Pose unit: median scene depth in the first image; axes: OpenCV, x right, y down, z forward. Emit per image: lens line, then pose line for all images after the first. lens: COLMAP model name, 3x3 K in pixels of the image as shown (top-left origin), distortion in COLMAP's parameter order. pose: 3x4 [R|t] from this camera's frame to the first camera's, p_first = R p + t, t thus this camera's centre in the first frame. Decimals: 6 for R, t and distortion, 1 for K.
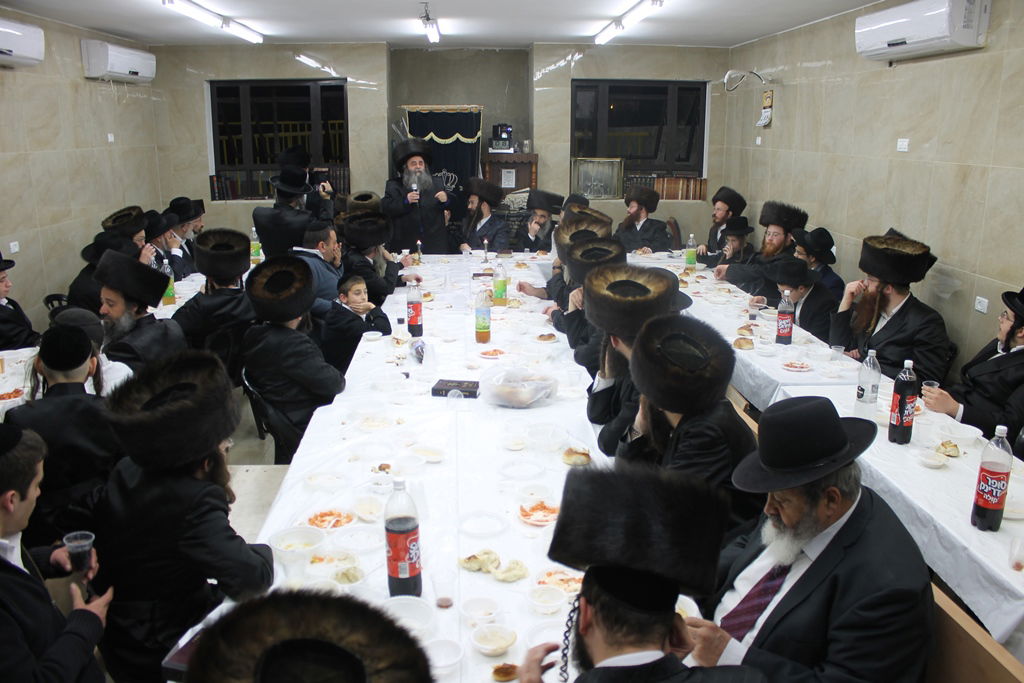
lens RADIAL K [[855.3, 0, 498.7], [0, 855.3, 364.8], [0, 0, 1]] dist [-0.153725, 0.119531]
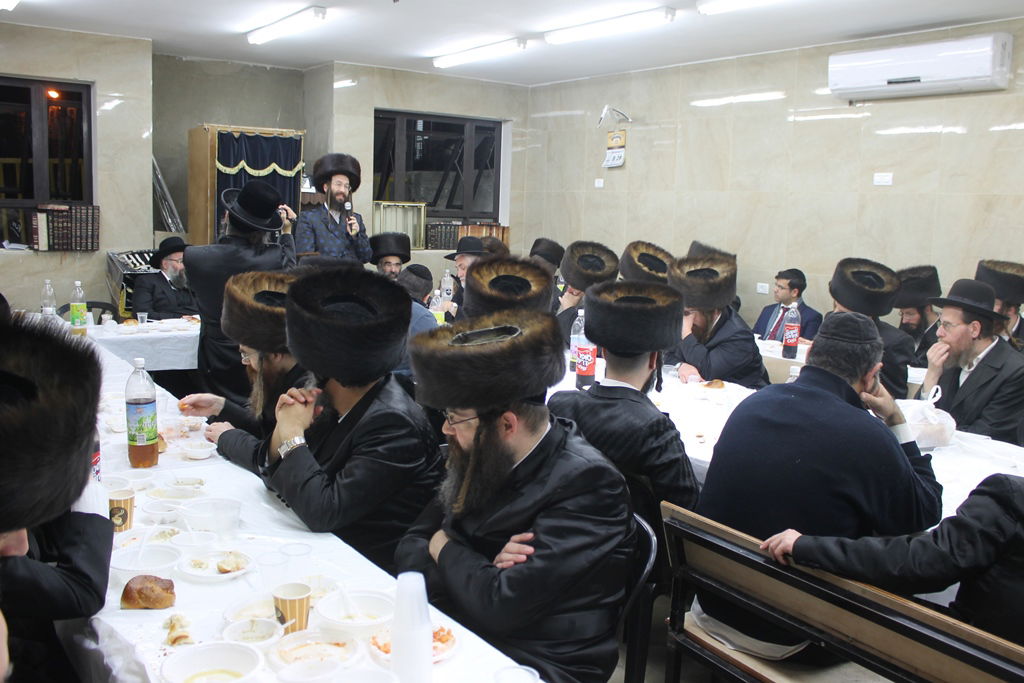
lens RADIAL K [[922.3, 0, 508.7], [0, 922.3, 336.4], [0, 0, 1]] dist [-0.087030, 0.034557]
pose [[0.836449, -0.050422, 0.545720, -0.314320], [0.118665, 0.988799, -0.090523, -0.013180], [-0.535044, 0.140476, 0.833063, 0.190181]]
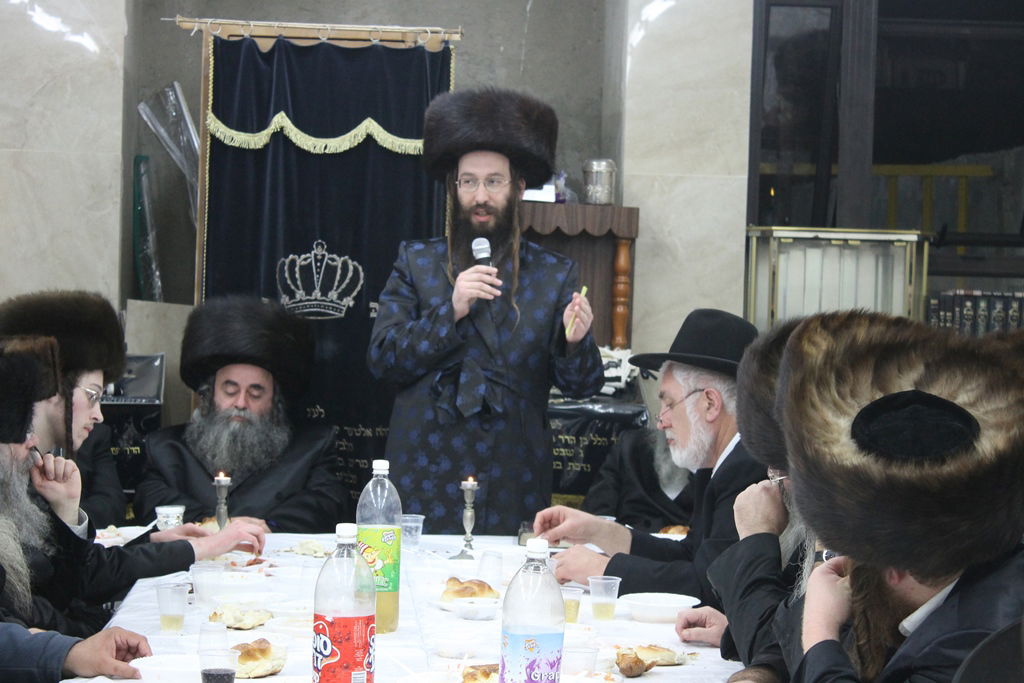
lens RADIAL K [[2498.7, 0, 514.3], [0, 2498.7, 339.6], [0, 0, 1]] dist [0.074636, 0.000000]
pose [[0.999108, 0.026183, 0.033120, -0.023835], [-0.017607, 0.971398, -0.236803, -0.000090], [-0.038373, 0.236009, 0.970993, 0.176203]]
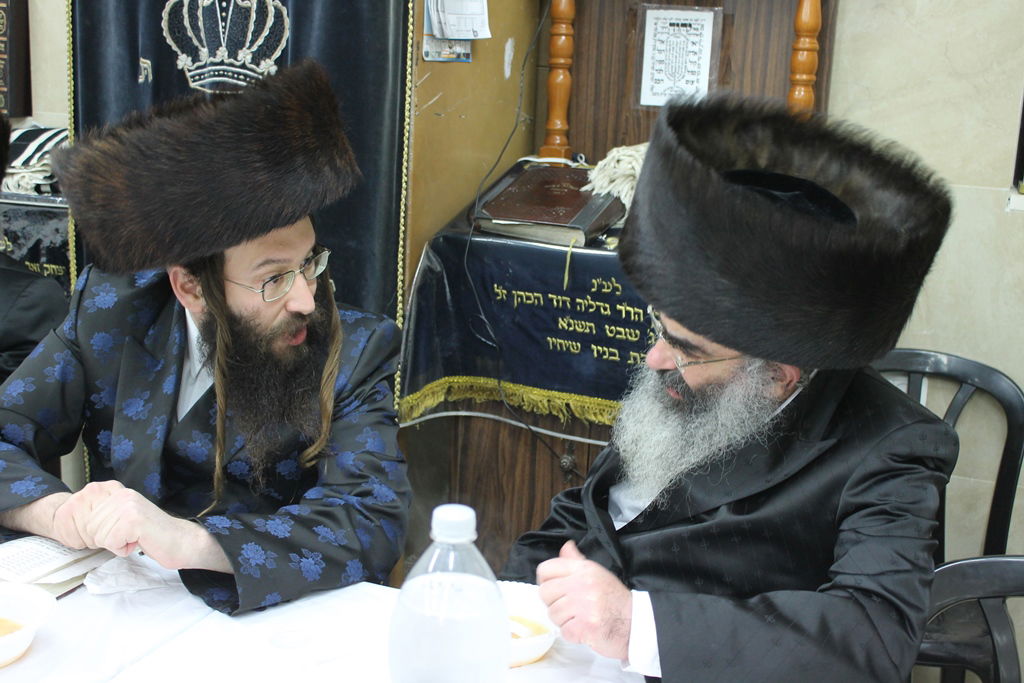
lens RADIAL K [[1323.4, 0, 532.2], [0, 1323.4, 357.3], [0, 0, 1]] dist [-0.056127, 0.000000]
pose [[0.919198, 0.128399, -0.372276, 0.101102], [-0.145228, 0.989245, -0.017393, -0.146844], [0.366039, 0.070052, 0.927959, 0.734412]]
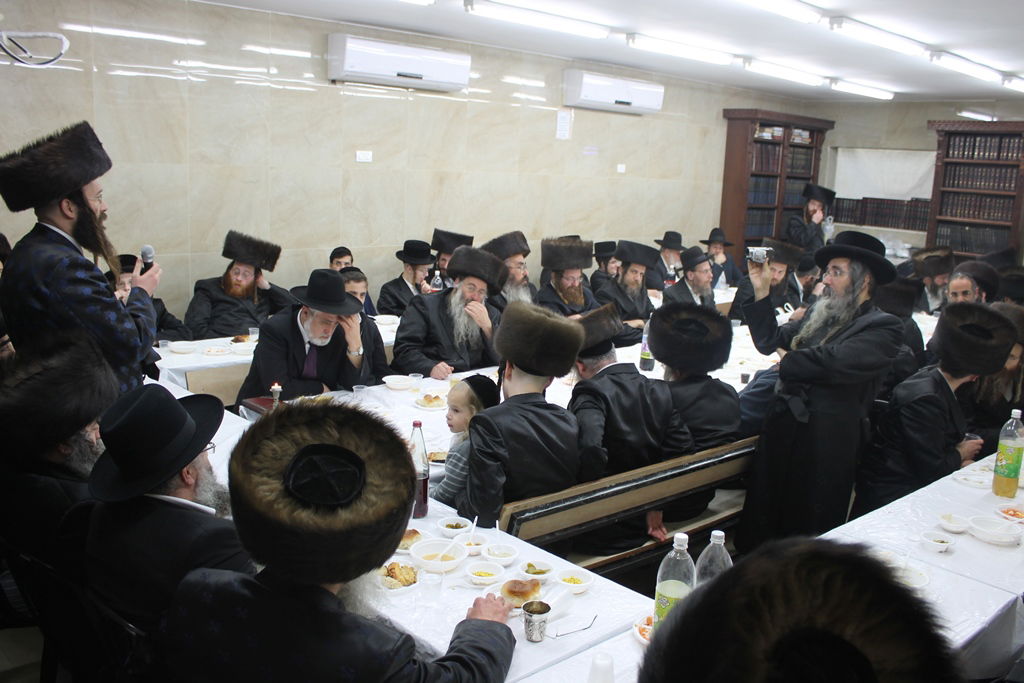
lens RADIAL K [[855.3, 0, 513.5], [0, 855.3, 340.0], [0, 0, 1]] dist [-0.153725, 0.119531]
pose [[-0.649987, -0.130907, 0.748586, -0.336834], [0.192636, 0.924497, 0.328932, -0.220819], [-0.735125, 0.358006, -0.575694, 0.947512]]
